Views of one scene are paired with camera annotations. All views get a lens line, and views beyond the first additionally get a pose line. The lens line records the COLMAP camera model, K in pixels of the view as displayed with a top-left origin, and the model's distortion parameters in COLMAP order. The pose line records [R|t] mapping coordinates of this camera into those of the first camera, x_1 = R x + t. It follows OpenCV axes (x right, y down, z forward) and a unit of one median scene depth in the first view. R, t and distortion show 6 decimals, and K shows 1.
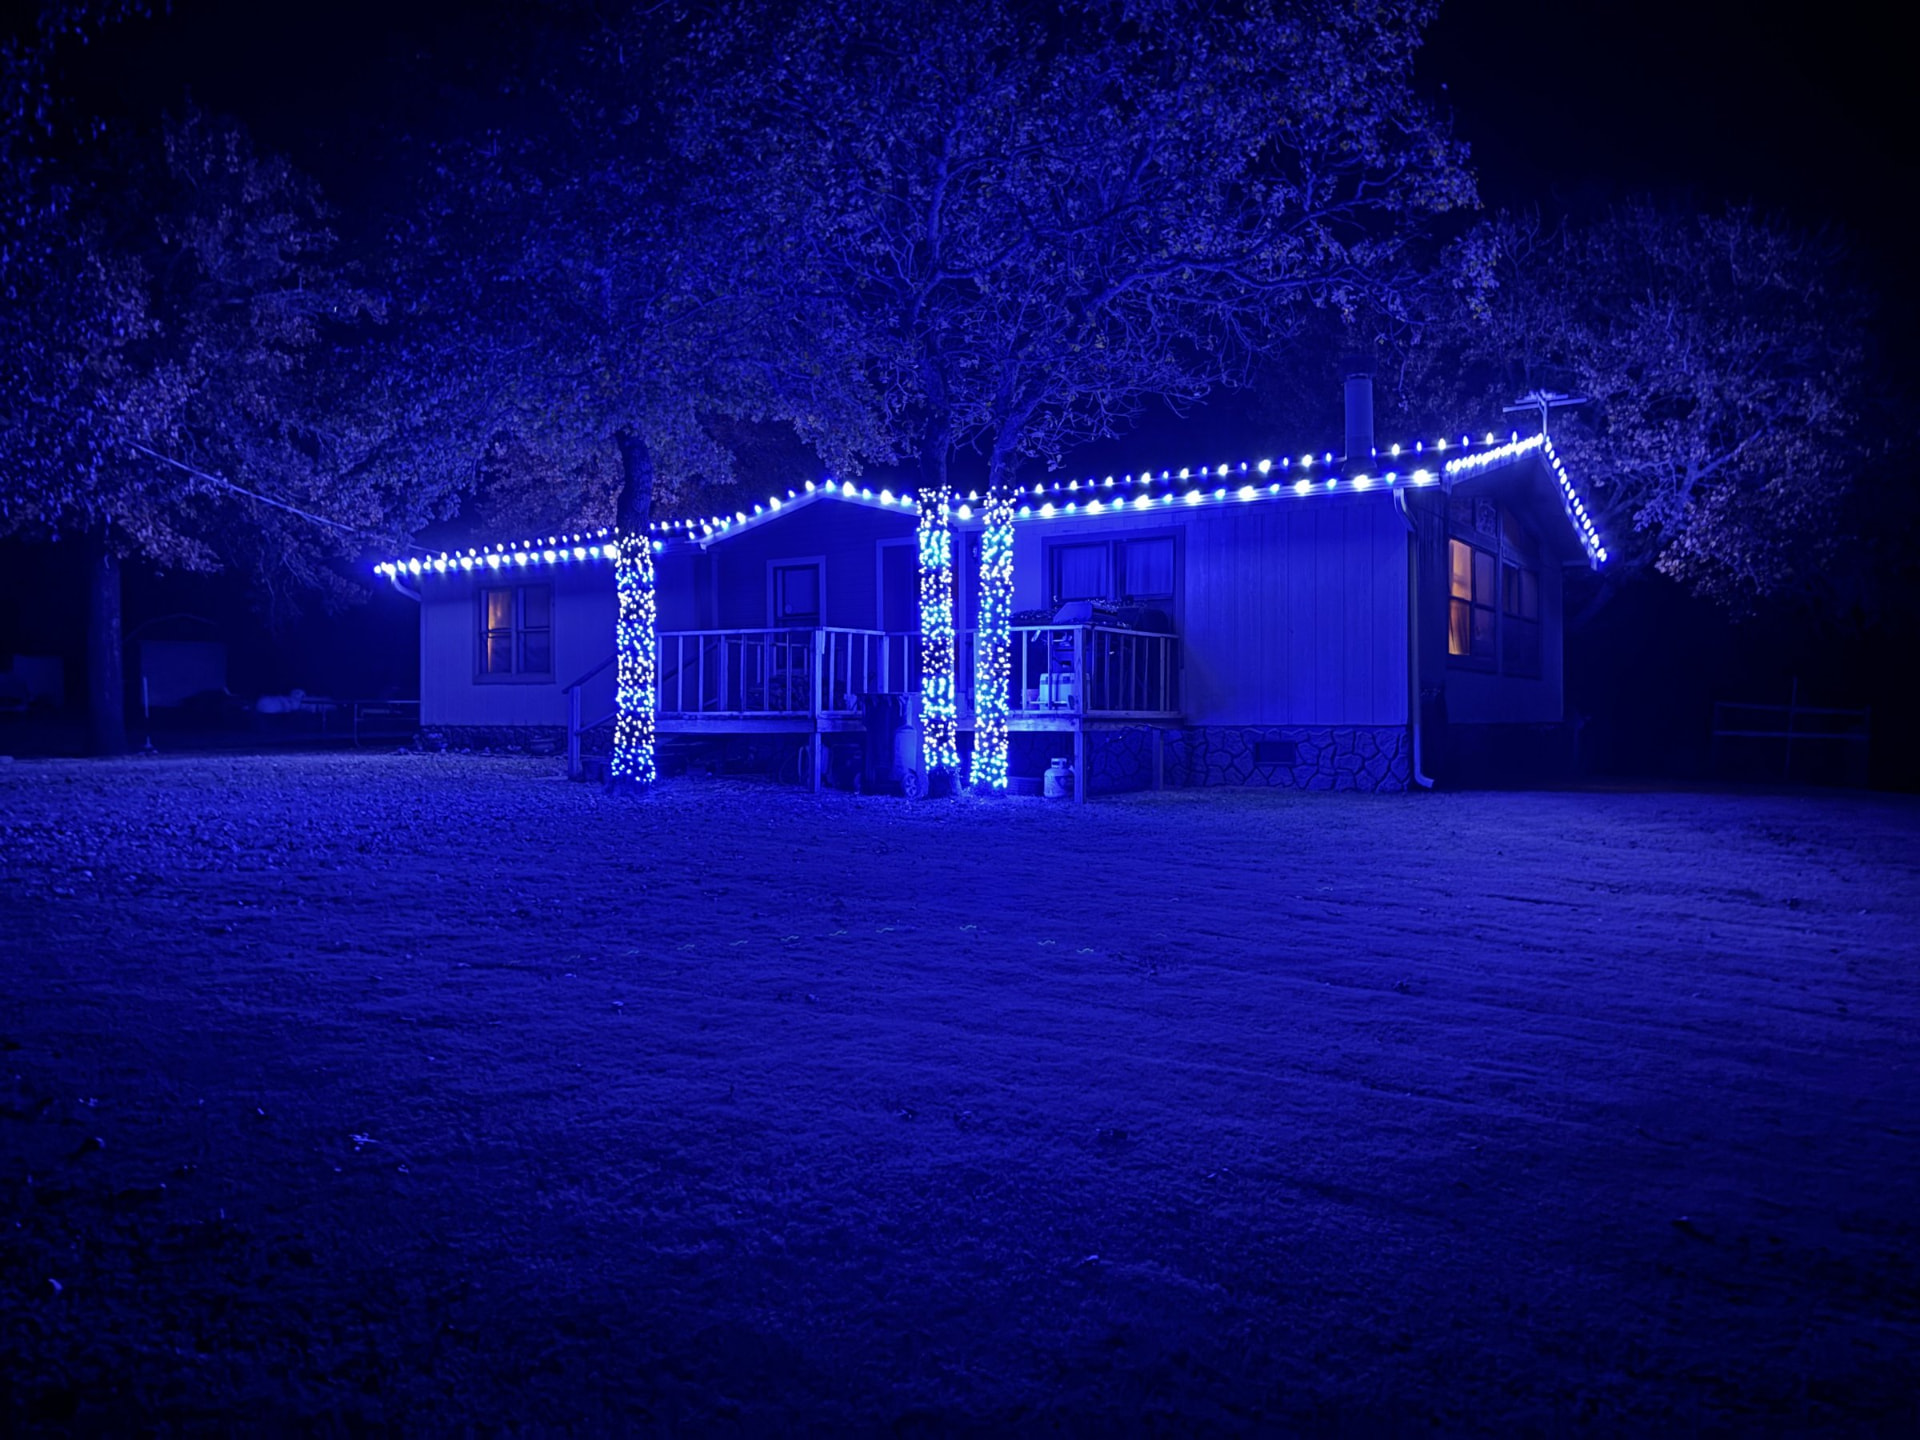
lens RADIAL K [[1406.1, 0, 960.0], [0, 1406.1, 720.0], [0, 0, 1]] dist [0.060538, -0.095001]
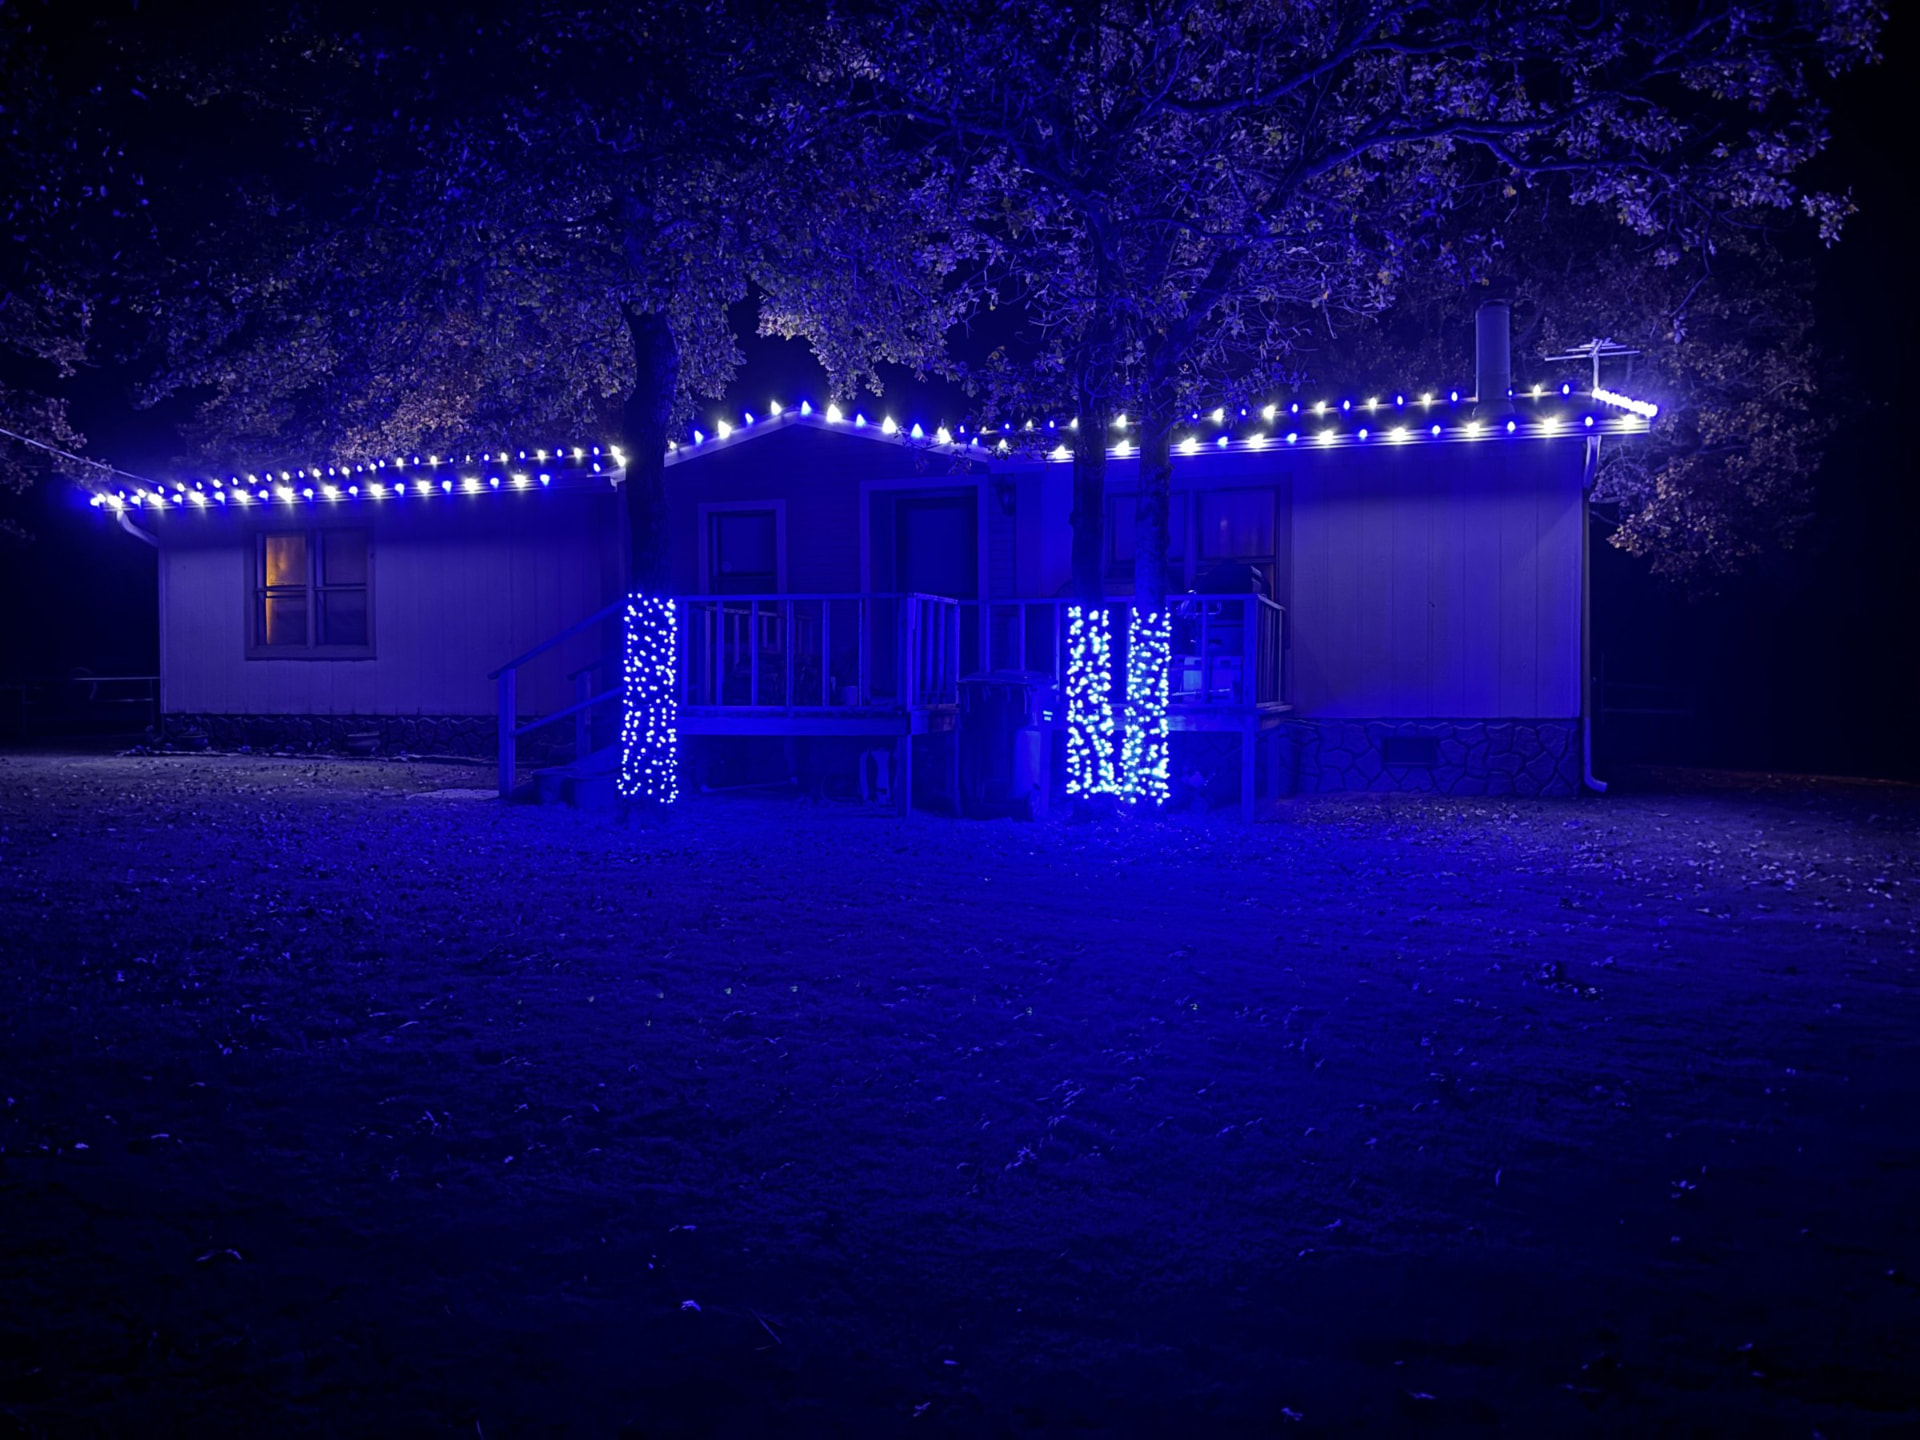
lens RADIAL K [[1406.1, 0, 960.0], [0, 1406.1, 720.0], [0, 0, 1]] dist [0.060538, -0.095001]
pose [[0.968855, -0.006516, 0.247543, -0.197057], [0.000933, 0.999743, 0.022666, -0.011691], [-0.247627, -0.021729, 0.968612, 0.213868]]
